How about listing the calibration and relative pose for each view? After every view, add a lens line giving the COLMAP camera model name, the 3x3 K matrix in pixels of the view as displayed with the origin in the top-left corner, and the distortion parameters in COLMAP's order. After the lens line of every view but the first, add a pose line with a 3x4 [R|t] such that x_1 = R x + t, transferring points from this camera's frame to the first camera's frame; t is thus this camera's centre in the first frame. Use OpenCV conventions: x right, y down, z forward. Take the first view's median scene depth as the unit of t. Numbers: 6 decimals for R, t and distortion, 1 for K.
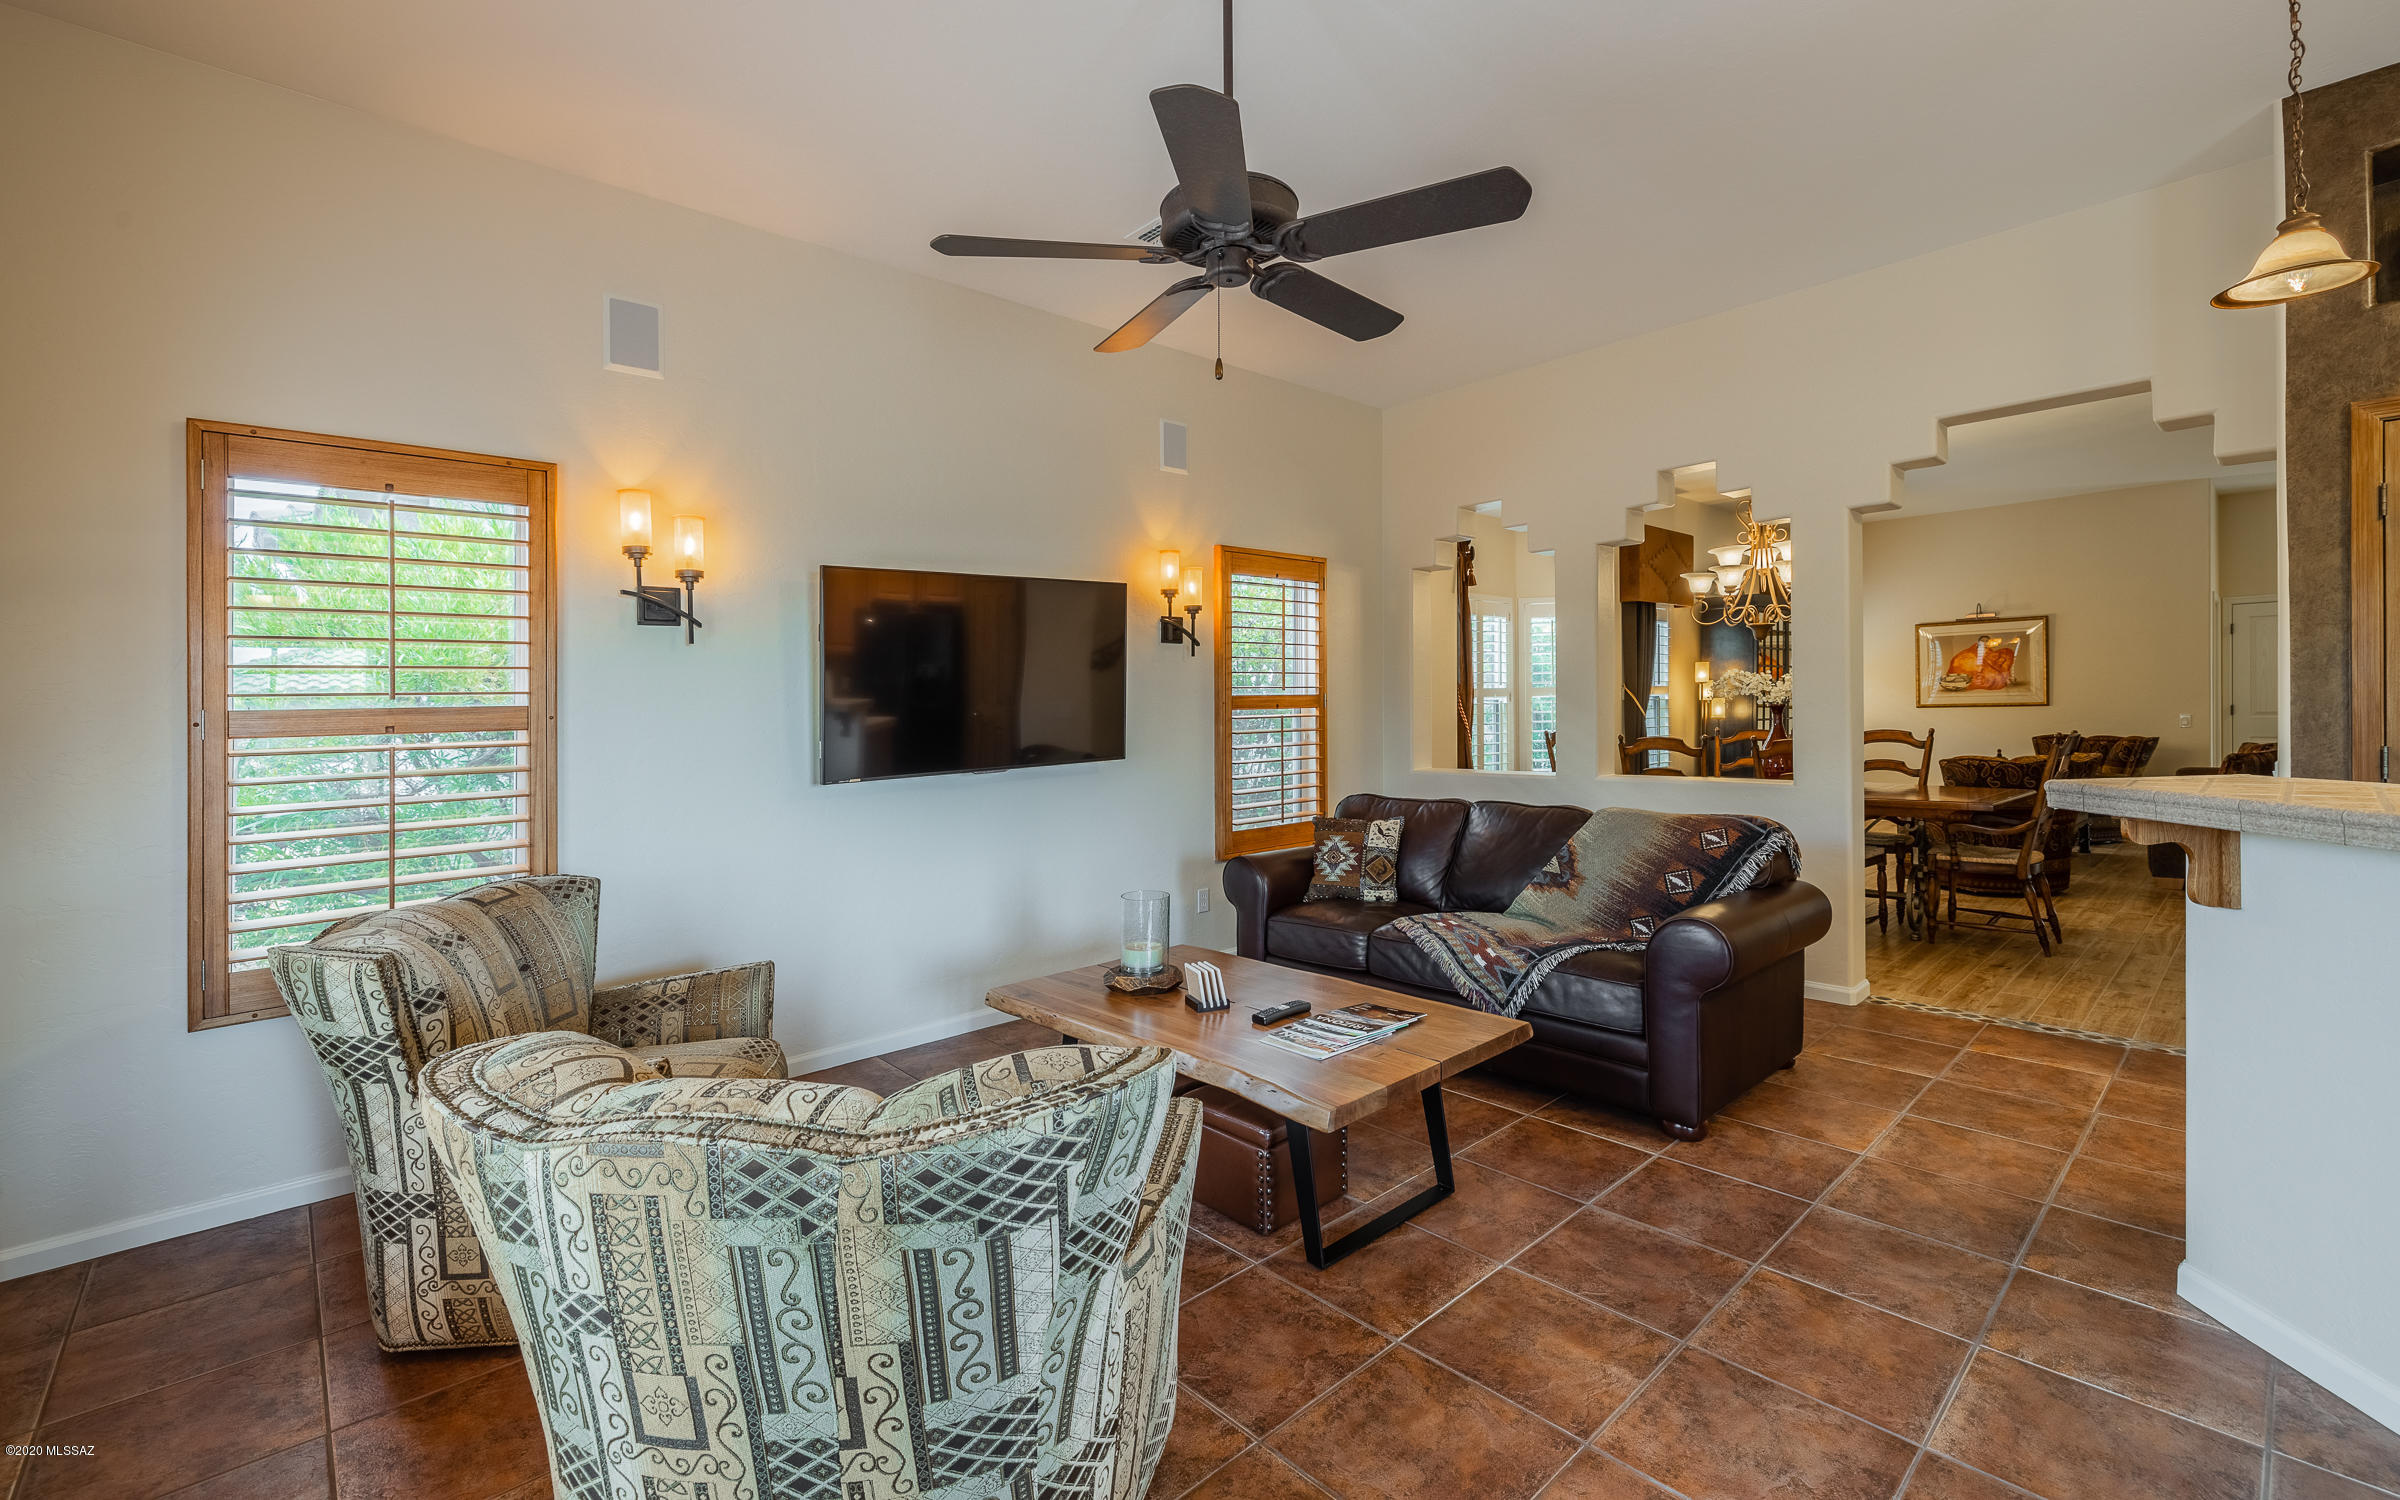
lens RADIAL K [[1005.4, 0, 1196.2], [0, 1005.4, 693.6], [0, 0, 1]] dist [-0.001141, -0.000288]
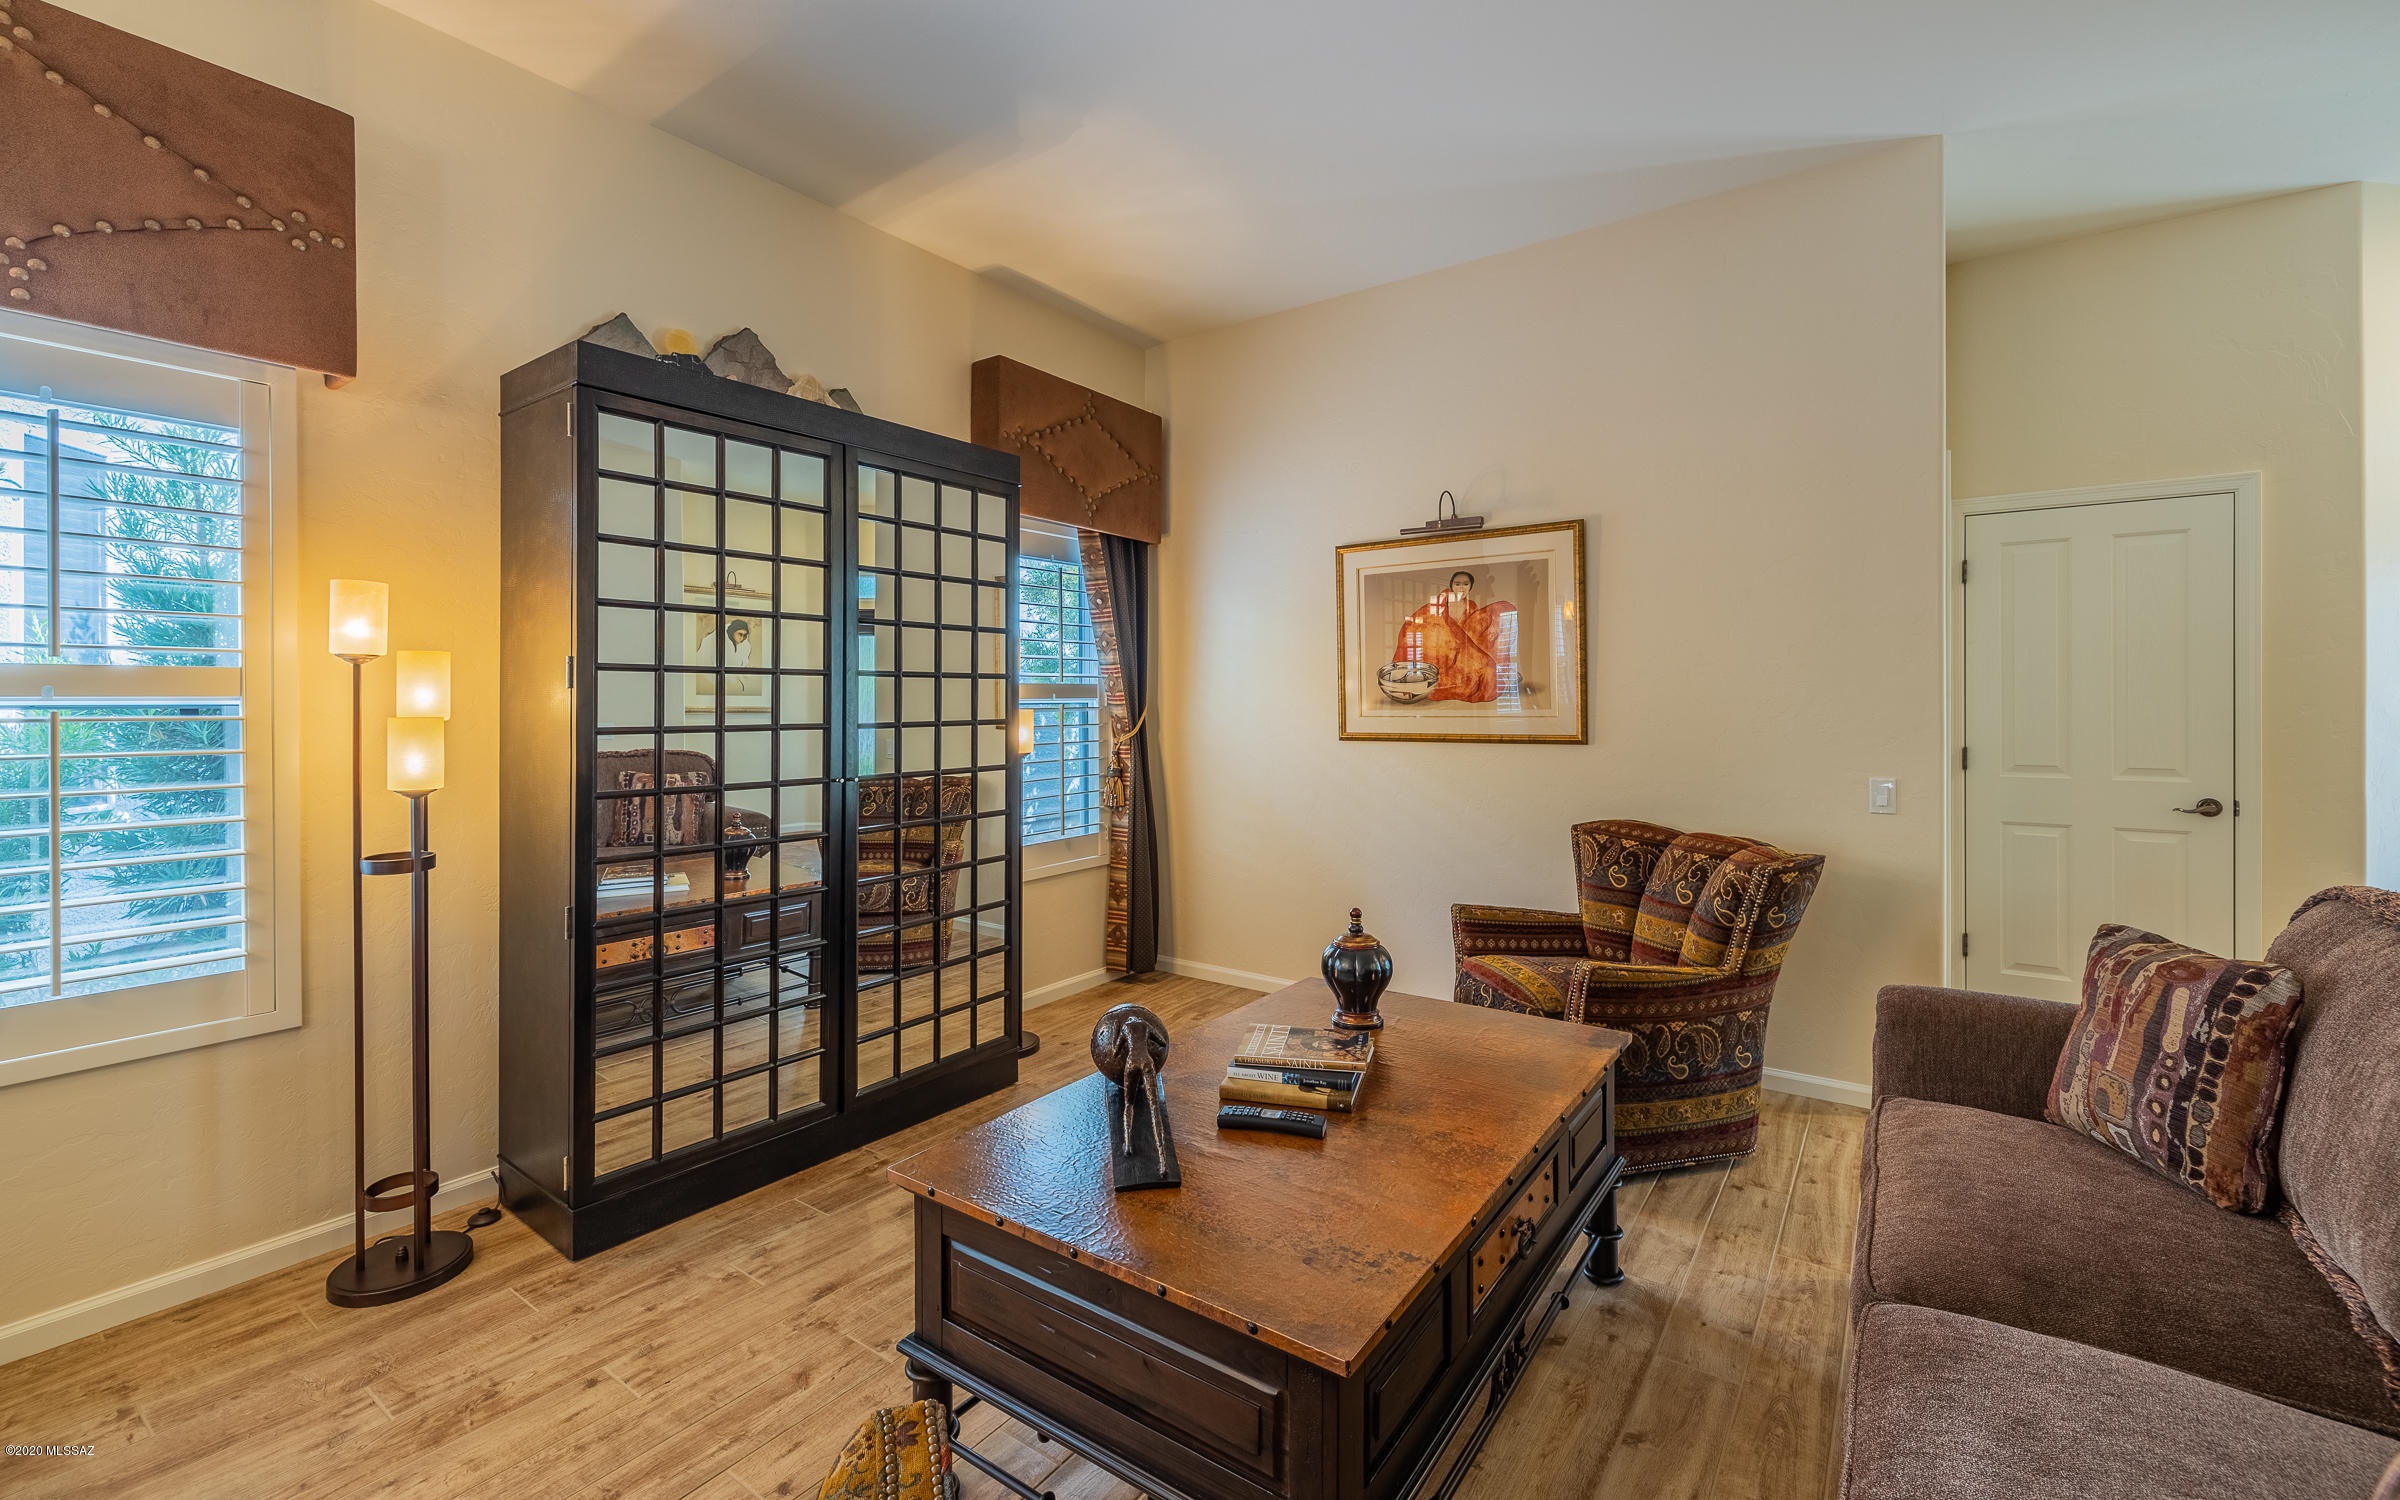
lens RADIAL K [[1005.4, 0, 1196.2], [0, 1005.4, 693.6], [0, 0, 1]] dist [-0.001141, -0.000288]
pose [[0.979040, 0.019723, 0.202713, 1.112024], [-0.021078, 0.999768, 0.004527, -0.012625], [-0.202577, -0.008705, 0.979228, 1.160235]]
